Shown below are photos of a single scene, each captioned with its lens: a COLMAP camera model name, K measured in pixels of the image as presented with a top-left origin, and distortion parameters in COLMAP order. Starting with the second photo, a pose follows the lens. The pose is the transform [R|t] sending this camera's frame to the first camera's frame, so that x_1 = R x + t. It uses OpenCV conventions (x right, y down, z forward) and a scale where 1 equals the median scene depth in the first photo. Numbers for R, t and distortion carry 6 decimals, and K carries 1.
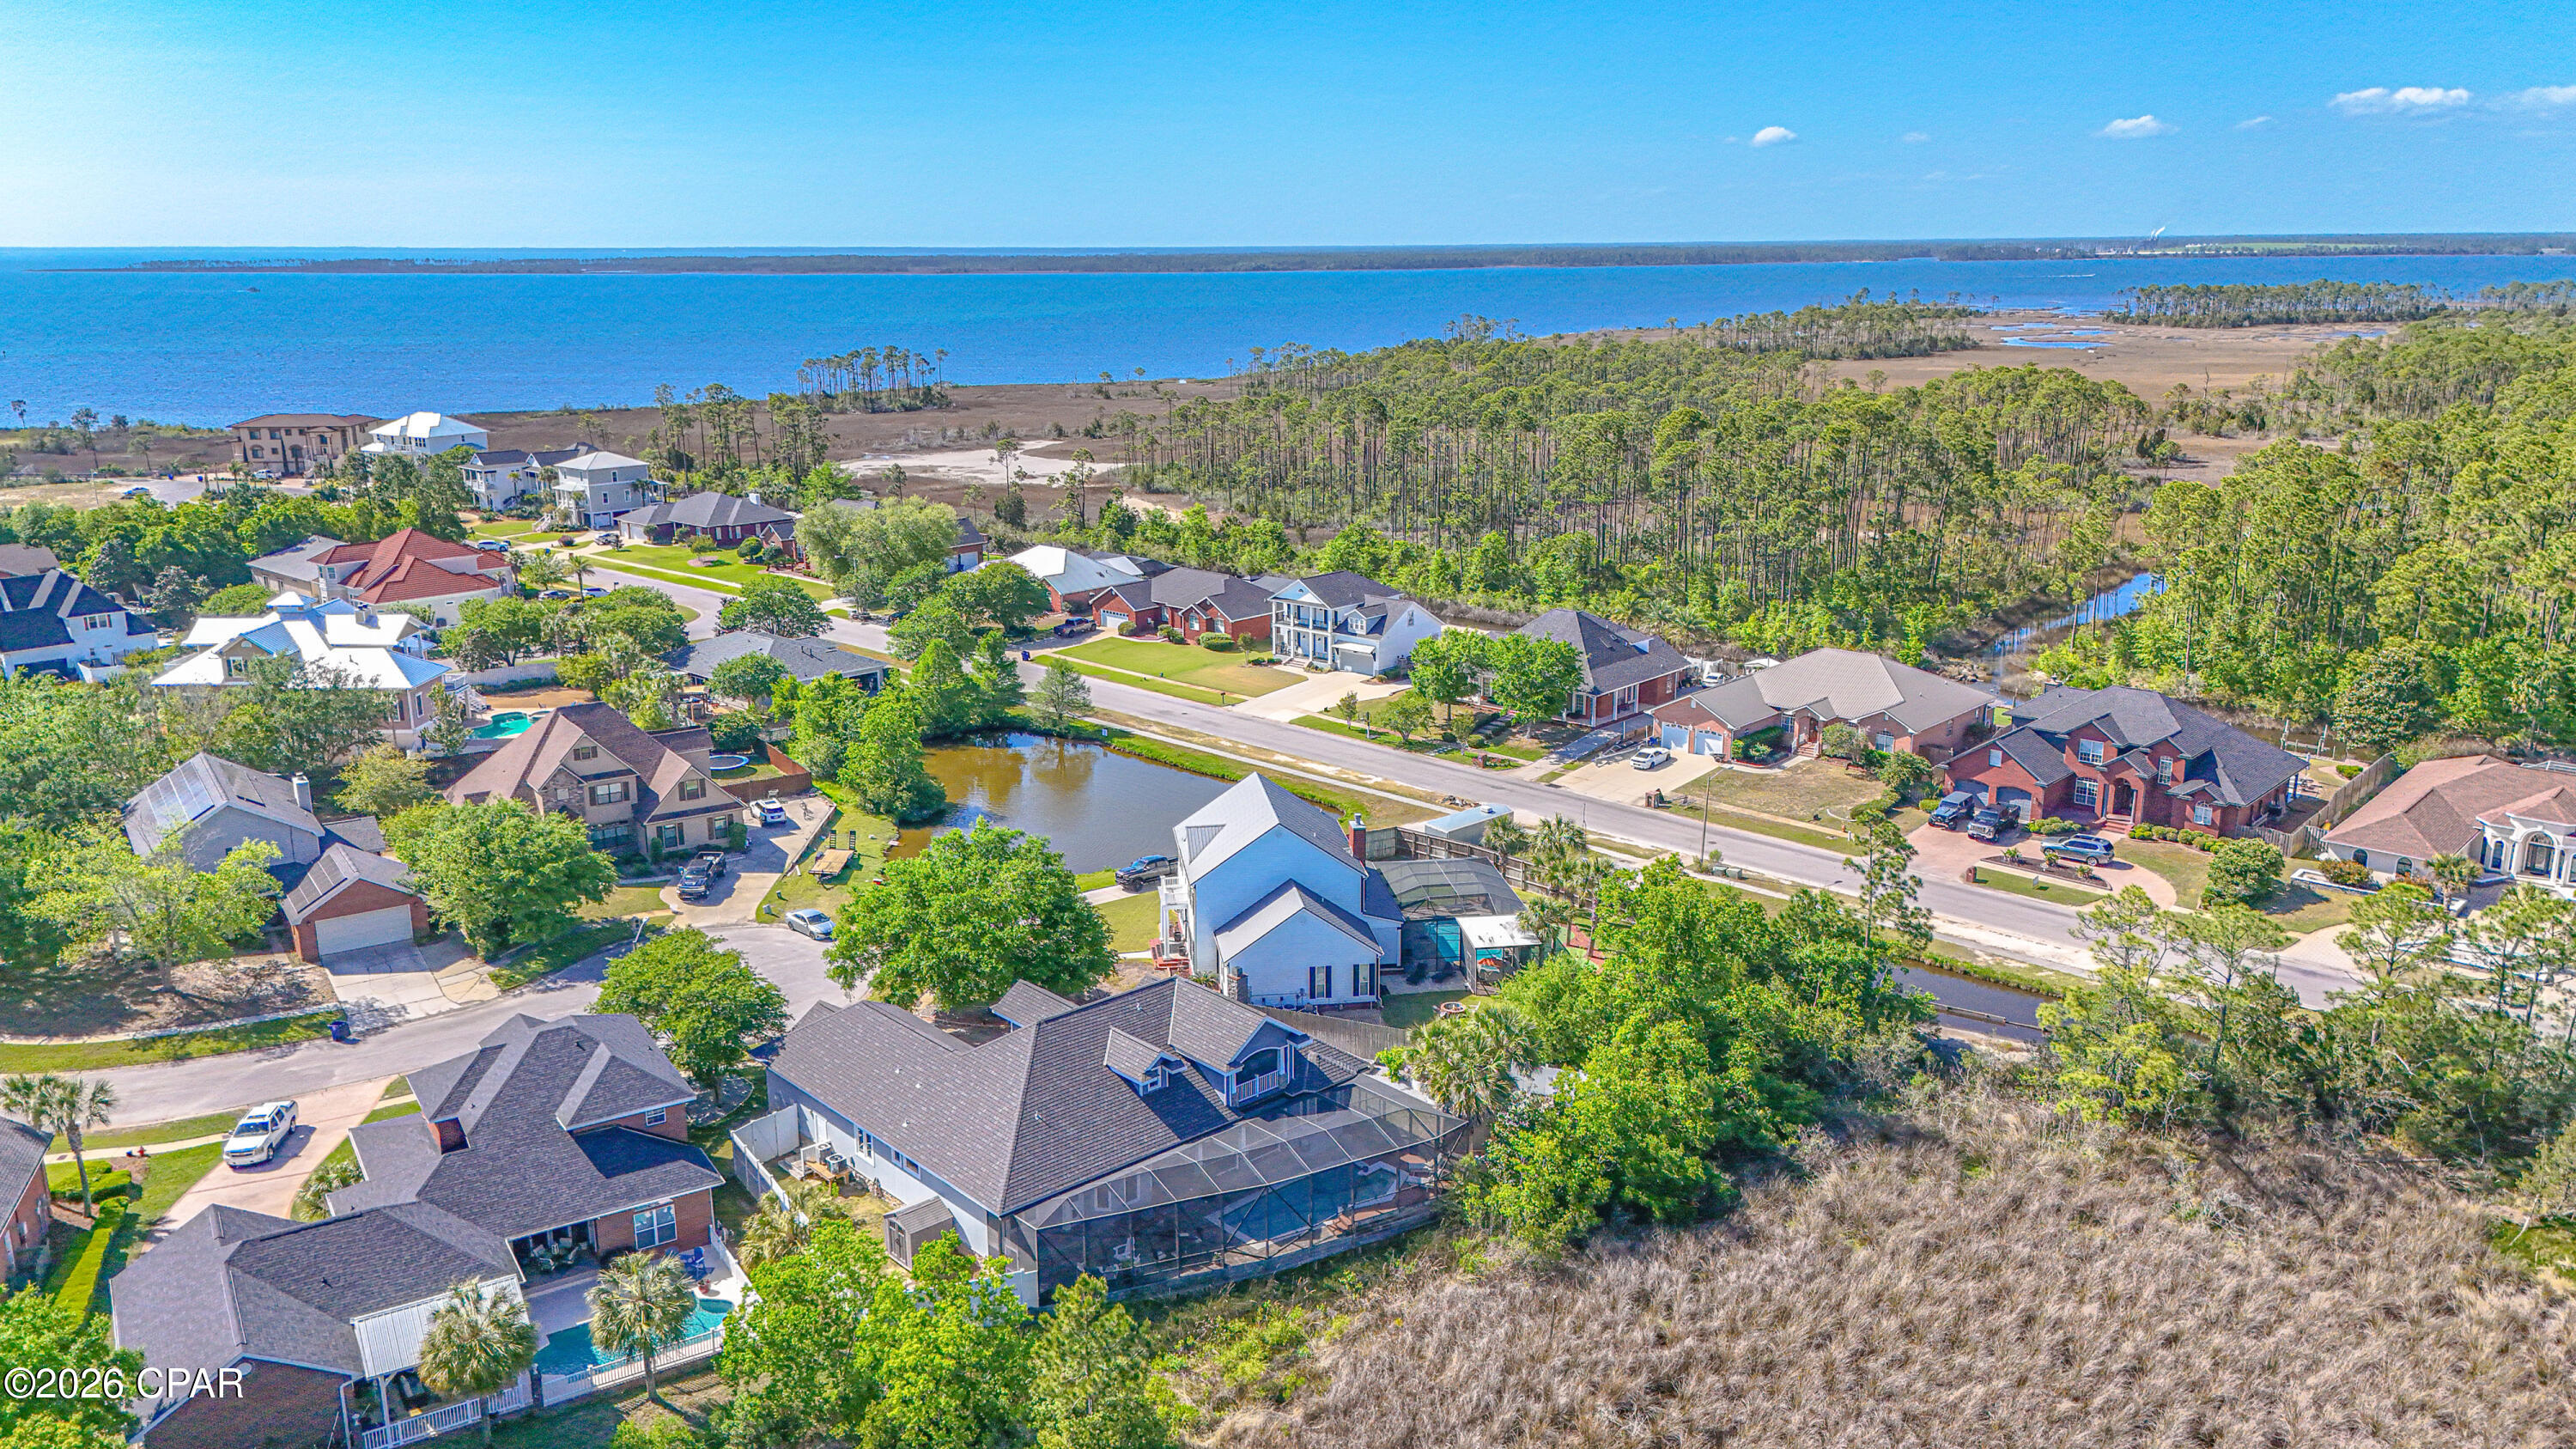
lens RADIAL K [[1882.3, 0, 1306.9], [0, 1882.3, 723.8], [0, 0, 1]] dist [0.042322, -0.031521]
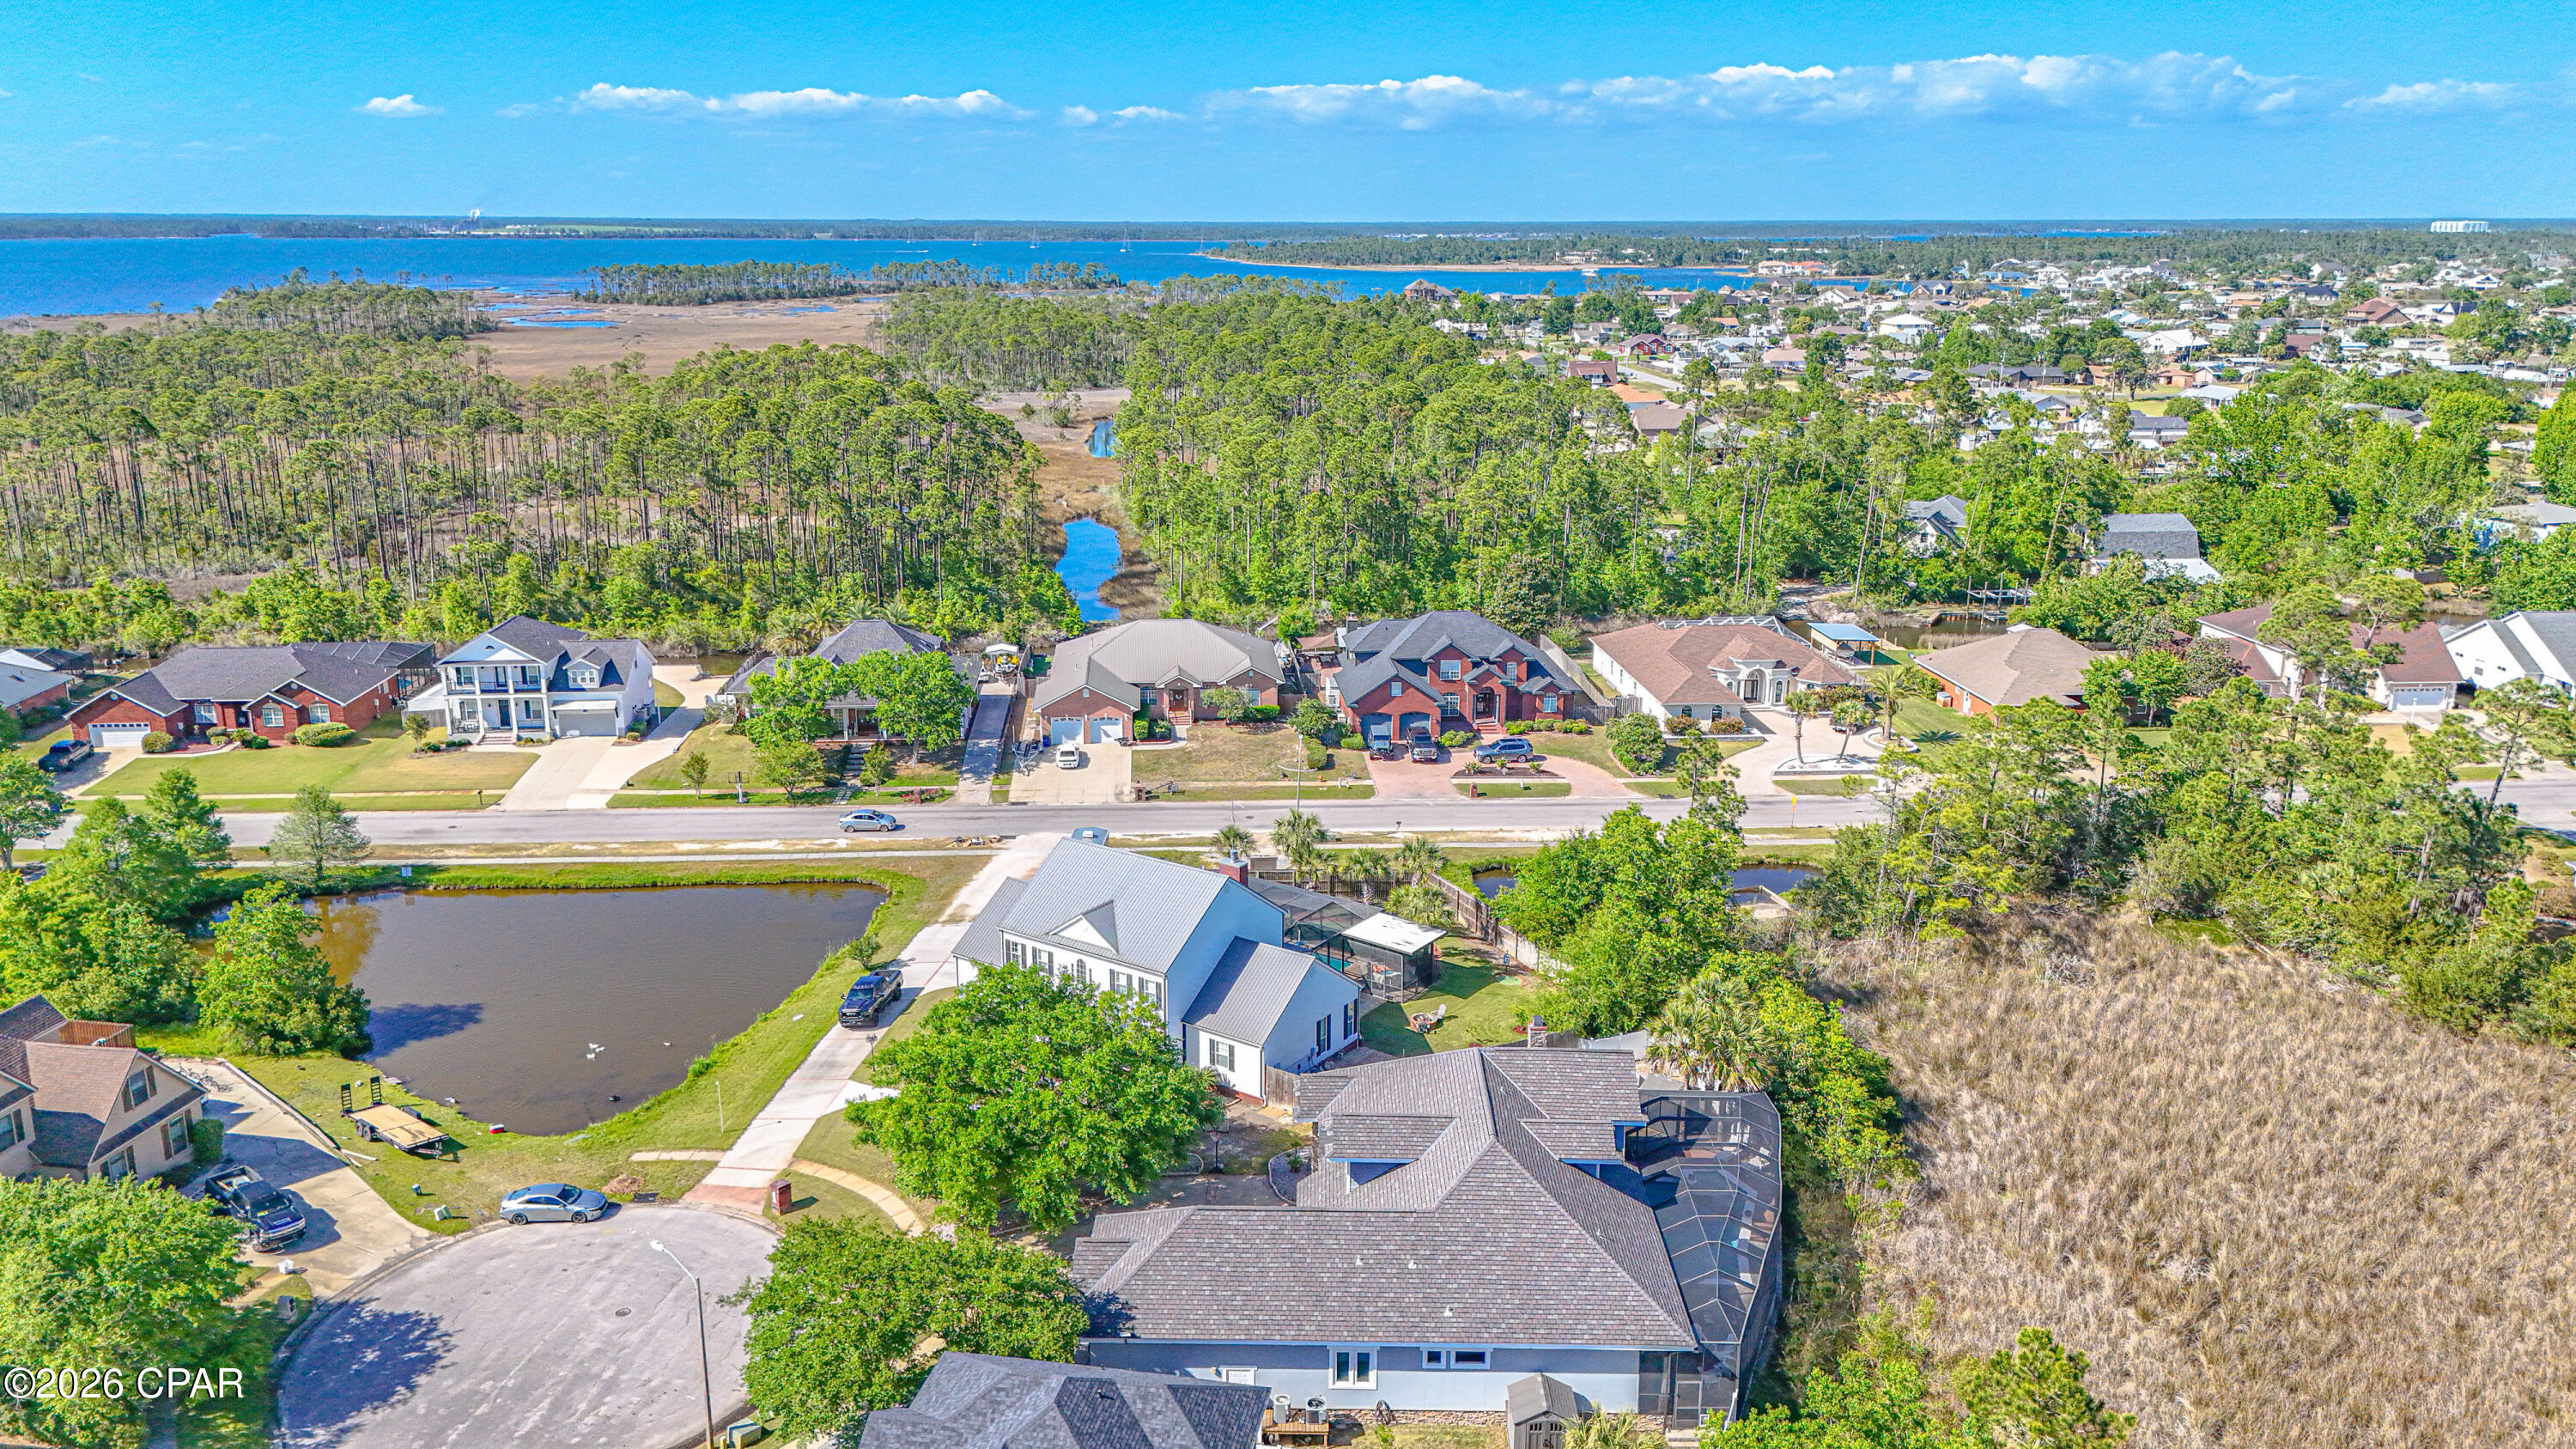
lens RADIAL K [[1882.3, 0, 1296.5], [0, 1882.3, 705.9], [0, 0, 1]] dist [0.042322, -0.031521]
pose [[0.677878, -0.172963, 0.714538, -0.381778], [0.172402, 0.982228, 0.074204, -0.052649], [-0.714674, 0.072887, 0.695650, 0.232782]]
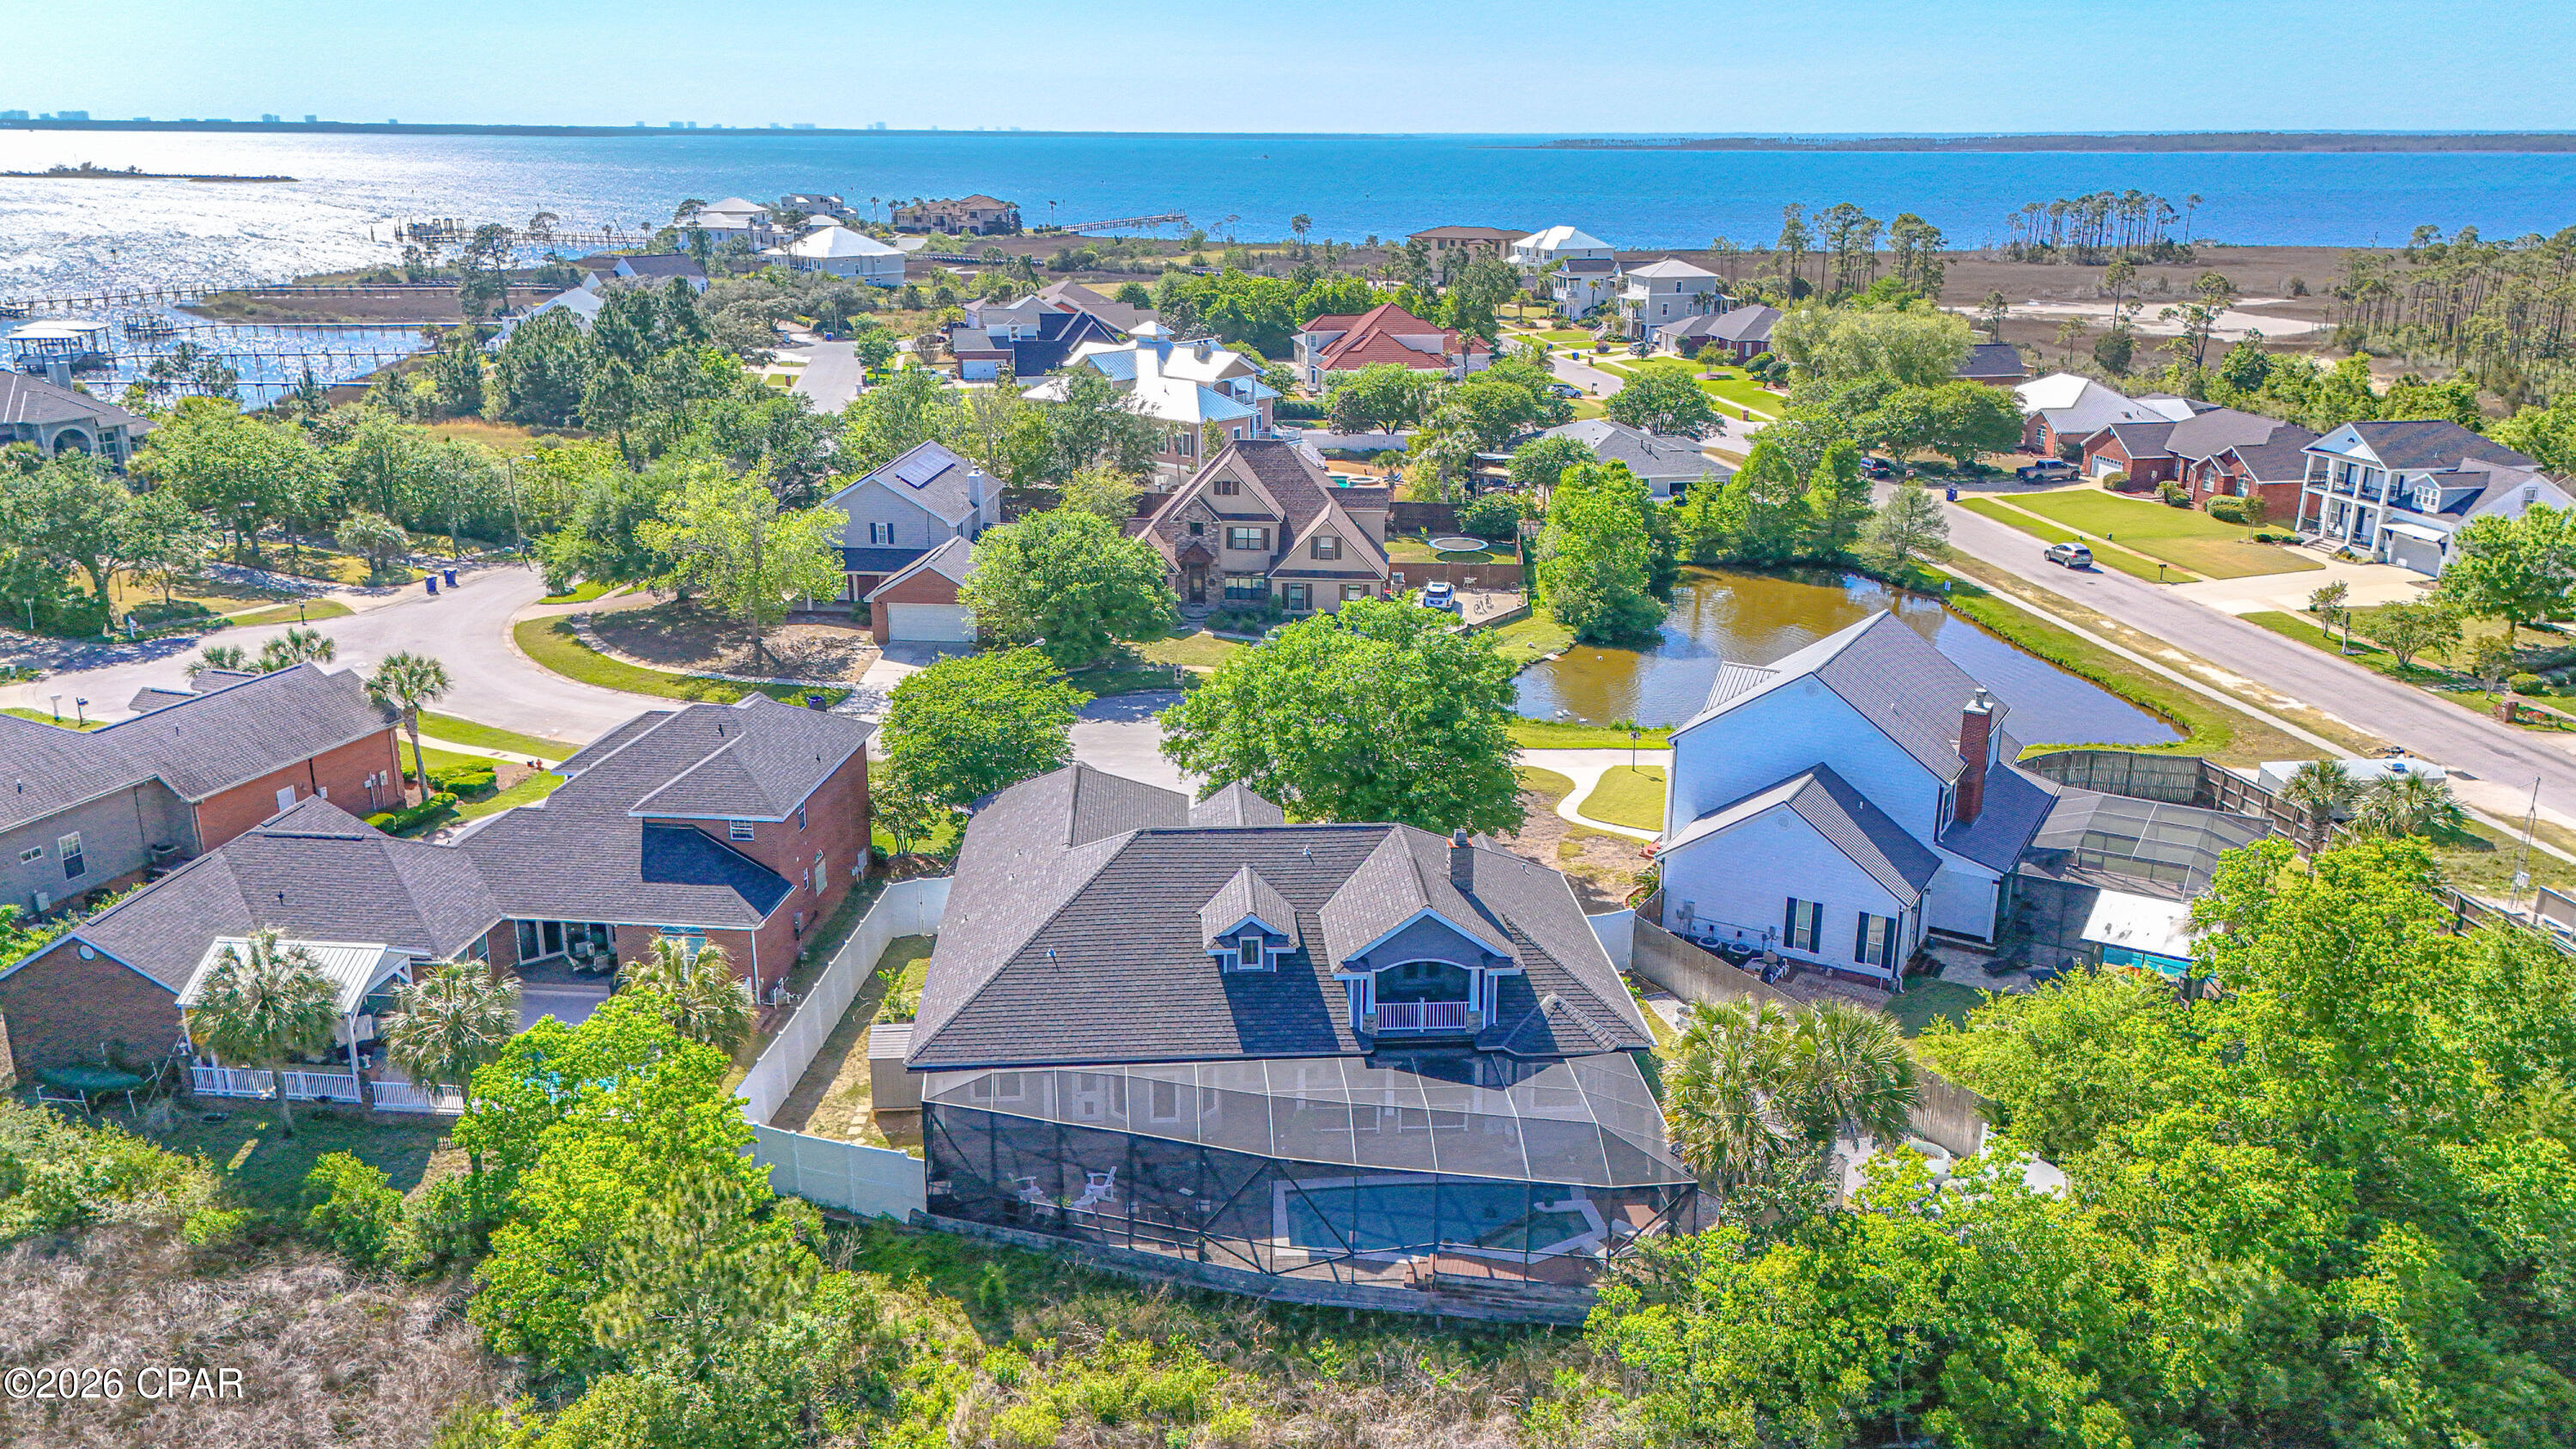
lens RADIAL K [[1882.3, 0, 1272.1], [0, 1882.3, 730.3], [0, 0, 1]] dist [0.042322, -0.031521]
pose [[0.770533, 0.194354, -0.607047, 0.149041], [-0.158791, 0.980883, 0.112486, 0.018497], [0.617305, 0.009720, 0.786664, 0.240112]]
